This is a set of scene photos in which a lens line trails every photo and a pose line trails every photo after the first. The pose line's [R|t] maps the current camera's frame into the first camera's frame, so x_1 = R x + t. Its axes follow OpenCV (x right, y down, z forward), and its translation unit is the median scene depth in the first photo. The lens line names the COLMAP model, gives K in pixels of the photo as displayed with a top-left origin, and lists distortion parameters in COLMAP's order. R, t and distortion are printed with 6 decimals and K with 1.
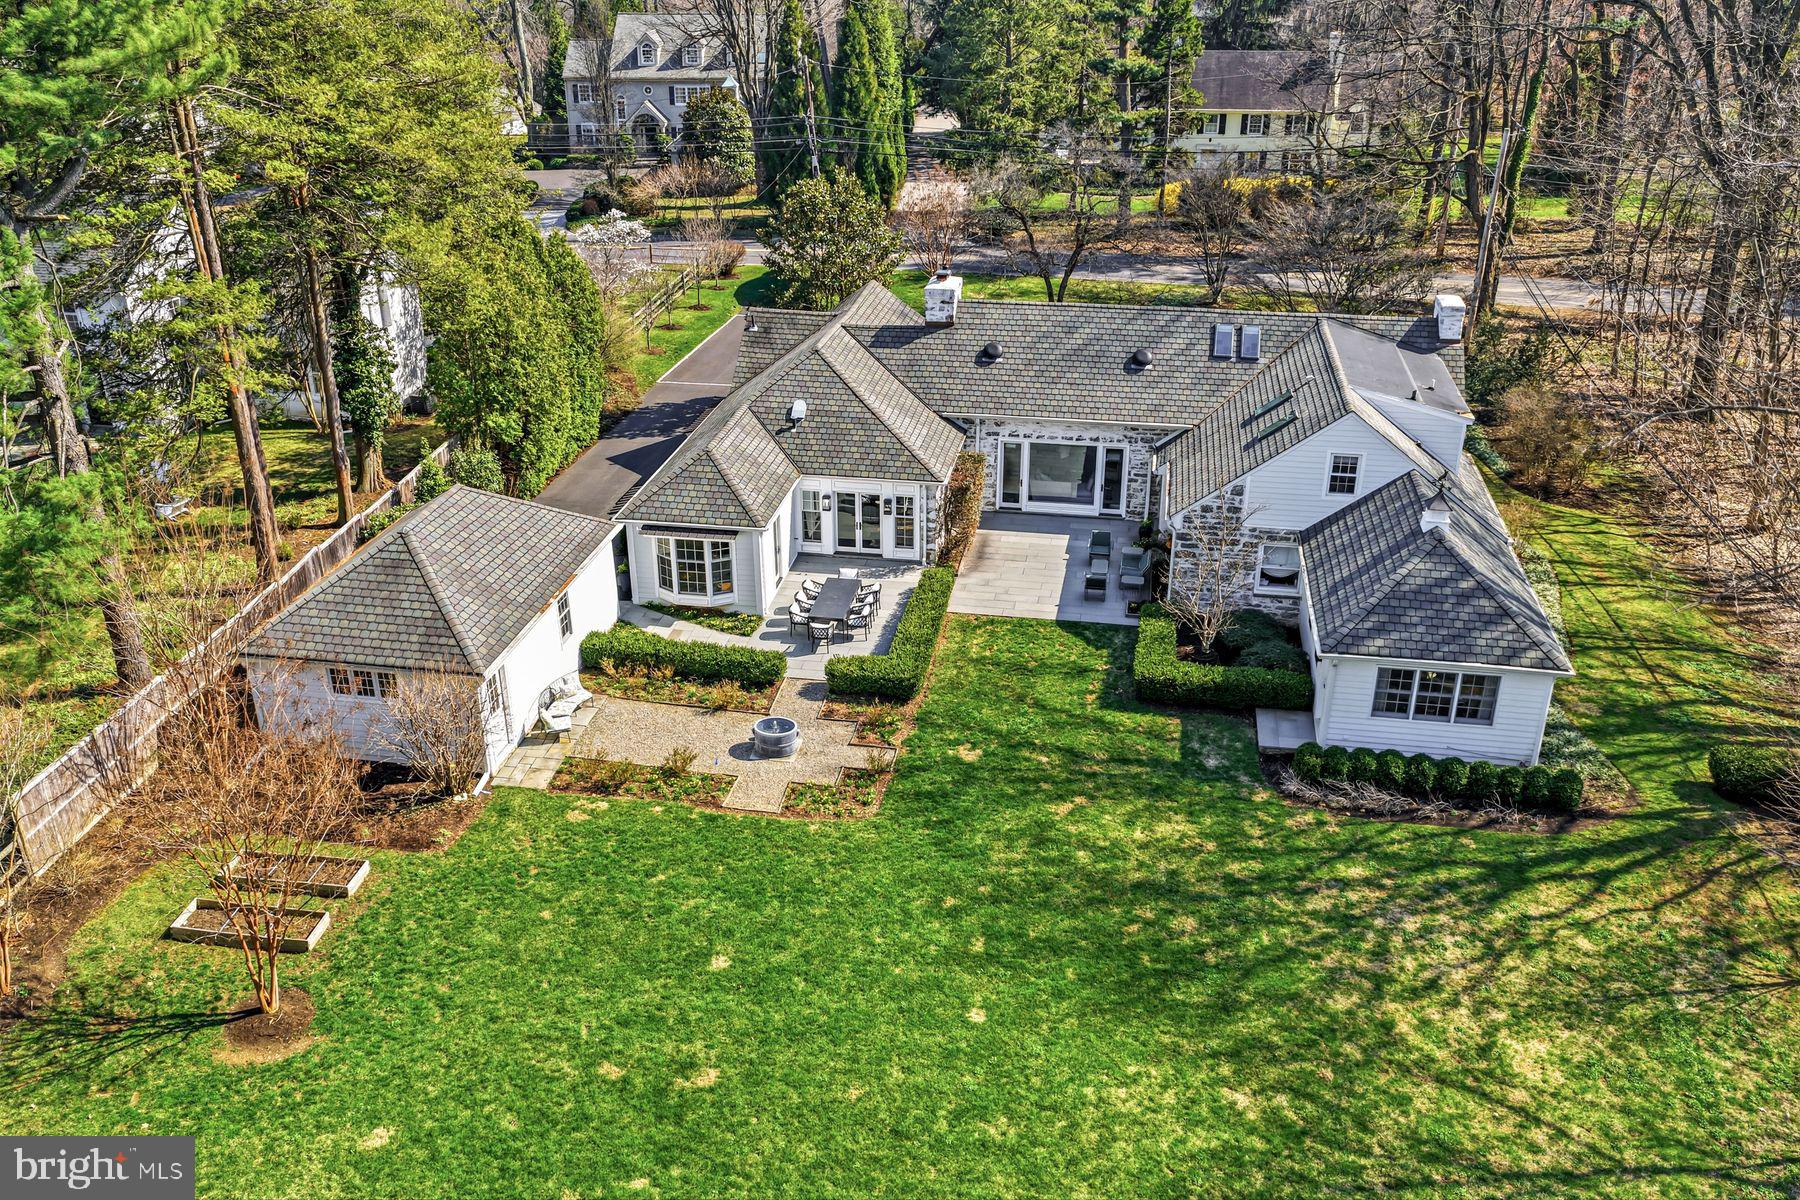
lens RADIAL K [[1496.4, 0, 900.0], [0, 1496.4, 600.0], [0, 0, 1]] dist [-0.011567, 0.040270]
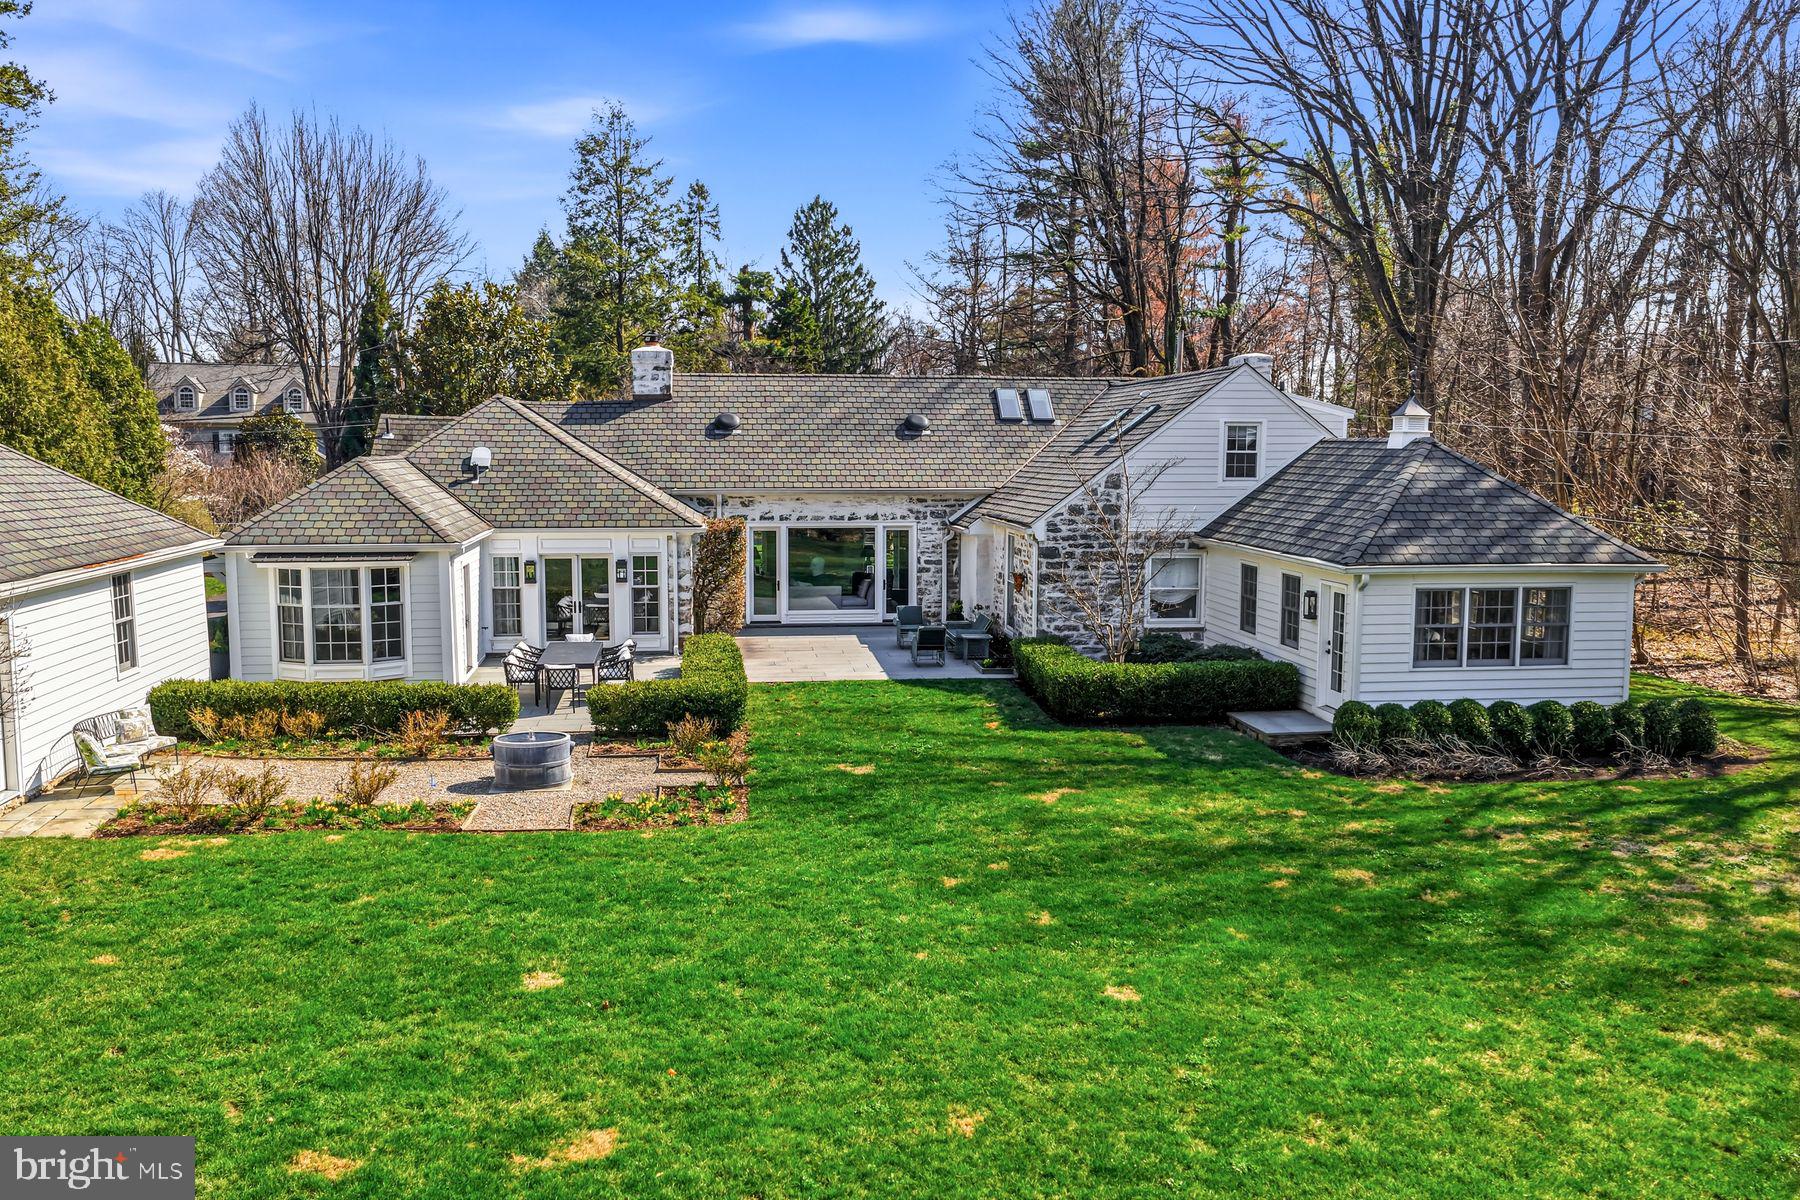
lens RADIAL K [[1496.4, 0, 900.0], [0, 1496.4, 600.0], [0, 0, 1]] dist [-0.011567, 0.040270]
pose [[0.953576, -0.029144, 0.299737, -0.117784], [0.124270, 0.944695, -0.303493, 0.224334], [-0.274315, 0.326652, 0.904461, 0.415796]]
